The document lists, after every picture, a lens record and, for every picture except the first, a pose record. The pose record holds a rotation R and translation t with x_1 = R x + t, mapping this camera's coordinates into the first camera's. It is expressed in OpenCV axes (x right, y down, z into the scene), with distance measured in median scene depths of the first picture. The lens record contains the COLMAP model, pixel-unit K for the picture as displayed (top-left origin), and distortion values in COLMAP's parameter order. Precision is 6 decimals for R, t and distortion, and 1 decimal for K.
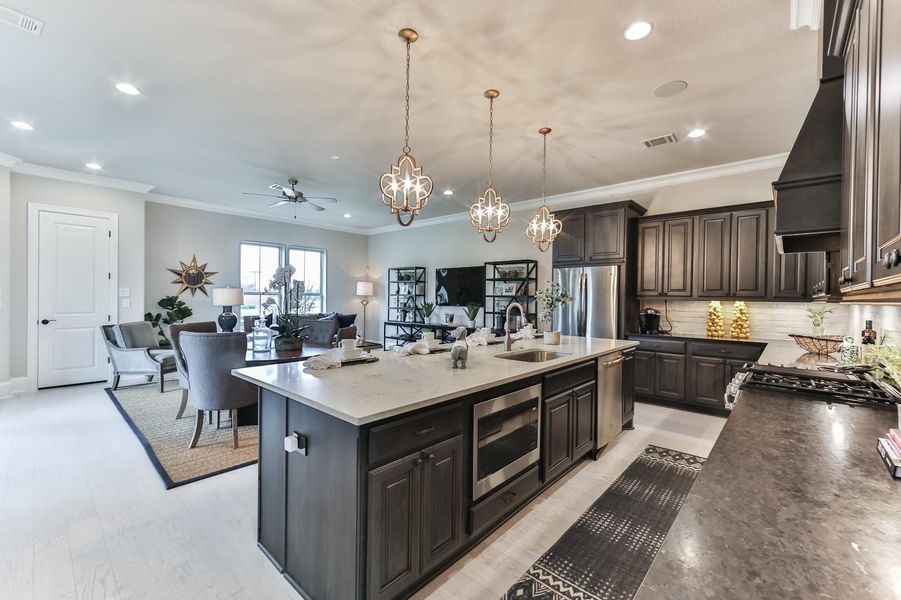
lens RADIAL K [[378.8, 0, 450.5], [0, 378.8, 298.0], [0, 0, 1]] dist [-0.000312, 0.003171]
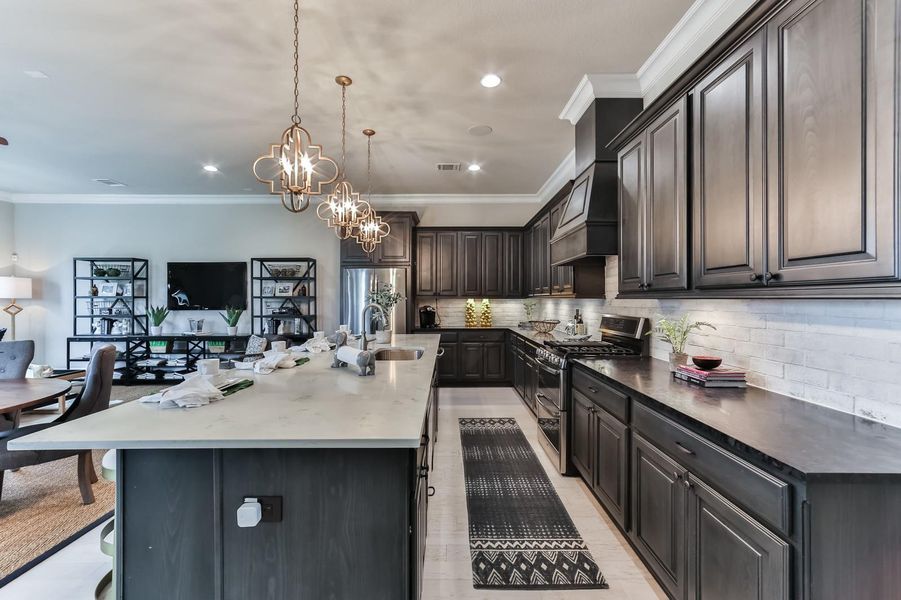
lens RADIAL K [[378.8, 0, 449.9], [0, 378.8, 298.2], [0, 0, 1]] dist [-0.000312, 0.003171]
pose [[0.742193, -0.013137, 0.670057, -0.193927], [0.013134, 0.999901, 0.005056, -0.001680], [-0.670057, 0.005048, 0.742292, 0.077545]]
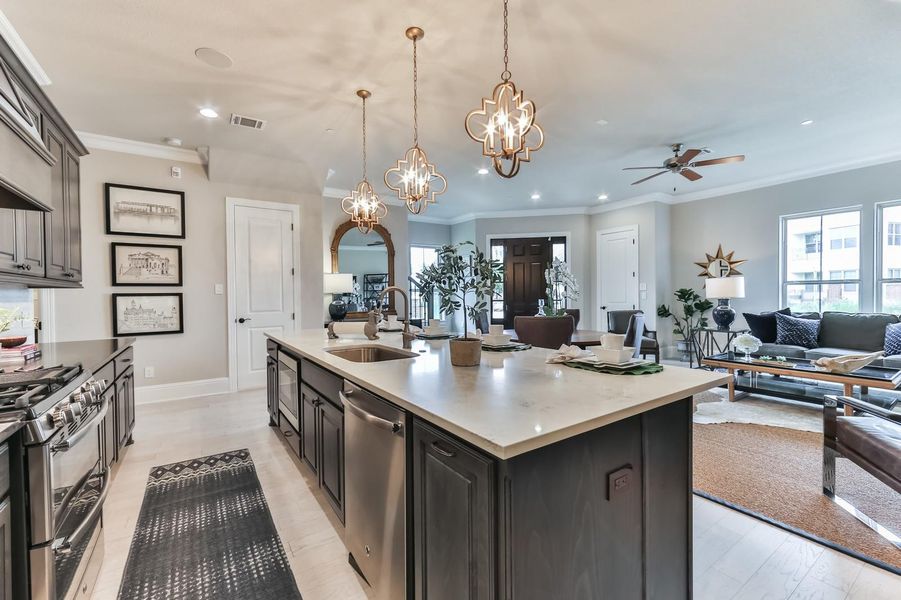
lens RADIAL K [[378.8, 0, 449.5], [0, 378.8, 296.7], [0, 0, 1]] dist [-0.000312, 0.003171]
pose [[-0.243709, -0.003646, -0.969842, 0.519531], [0.005554, 0.999971, -0.005155, 0.021793], [0.969833, -0.006643, -0.243682, 0.744404]]
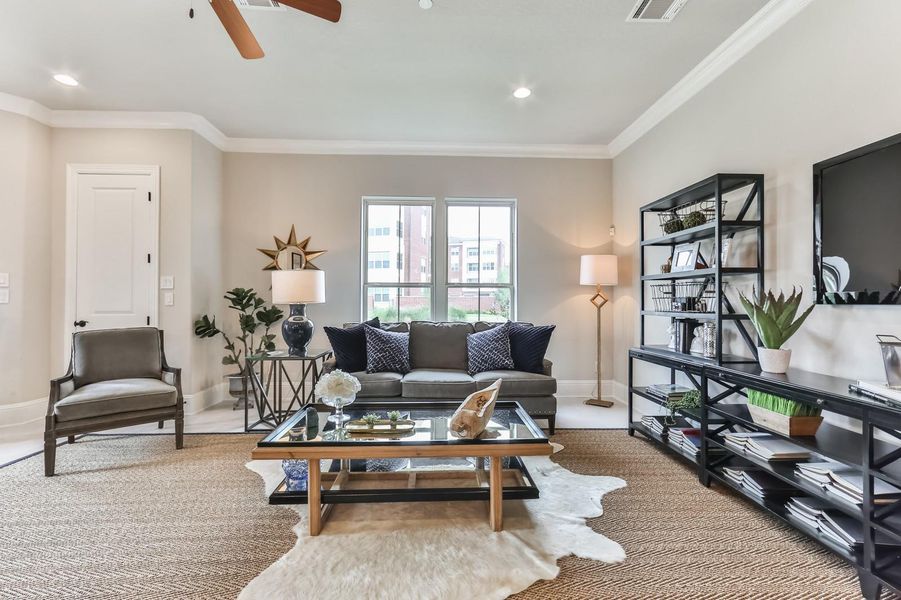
lens RADIAL K [[378.8, 0, 450.5], [0, 378.8, 299.4], [0, 0, 1]] dist [-0.000312, 0.003171]
pose [[0.697091, -0.014438, -0.716837, -0.040709], [0.004597, 0.999867, -0.015668, 0.029285], [0.716968, 0.007626, 0.697065, 0.962253]]
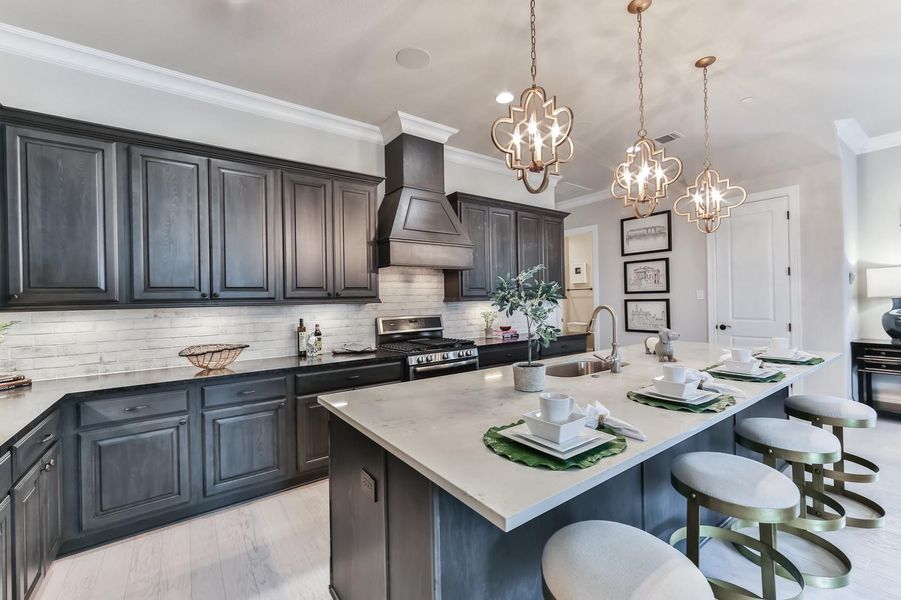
lens RADIAL K [[378.8, 0, 451.3], [0, 378.8, 298.1], [0, 0, 1]] dist [-0.000312, 0.003171]
pose [[-0.976499, 0.006068, 0.215435, 0.171938], [0.007511, 0.999955, 0.005880, -0.006471], [-0.215390, 0.007360, -0.976500, 1.029651]]
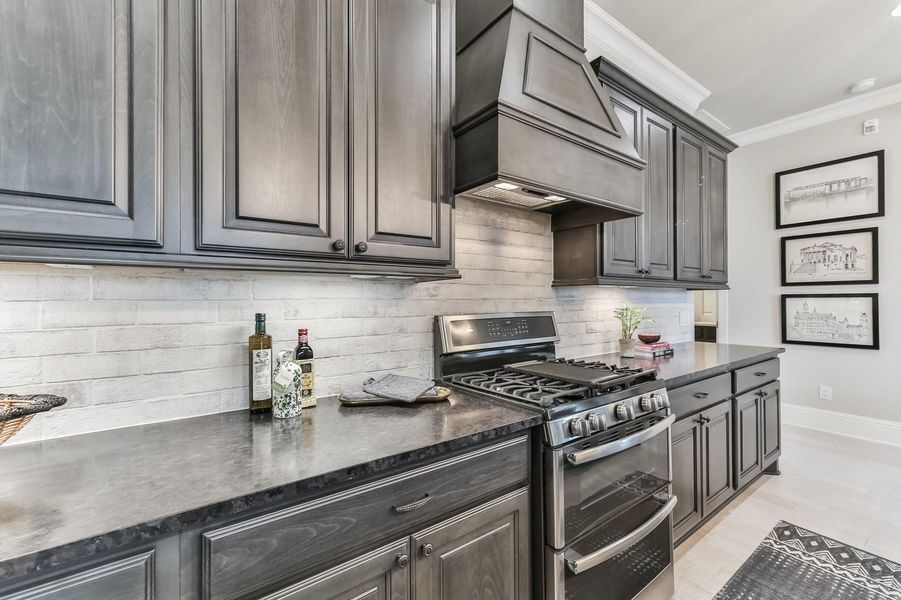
lens RADIAL K [[378.8, 0, 453.4], [0, 378.8, 297.1], [0, 0, 1]] dist [-0.000312, 0.003171]
pose [[-0.978241, -0.008357, 0.207305, 0.375650], [-0.008474, 0.999964, 0.000324, 0.017215], [-0.207301, -0.001440, -0.978276, 0.689164]]
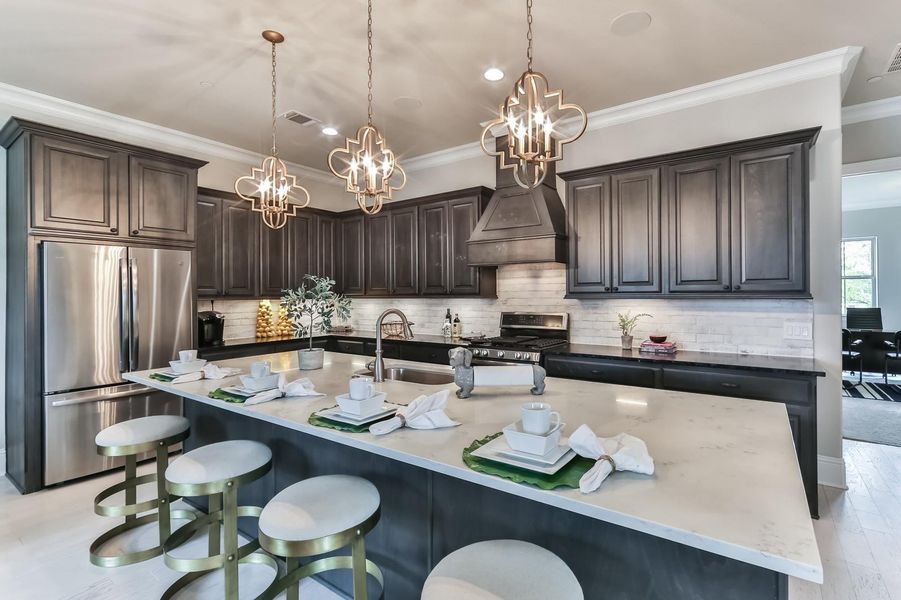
lens RADIAL K [[407.7, 0, 497.4], [0, 407.7, 291.3], [0, 0, 1]] dist [-0.004177, -0.000407]
pose [[-0.156866, 0.000873, 0.987620, -0.340826], [0.005607, 0.999984, 0.000007, -0.008519], [-0.987604, 0.005539, -0.156868, 0.522208]]
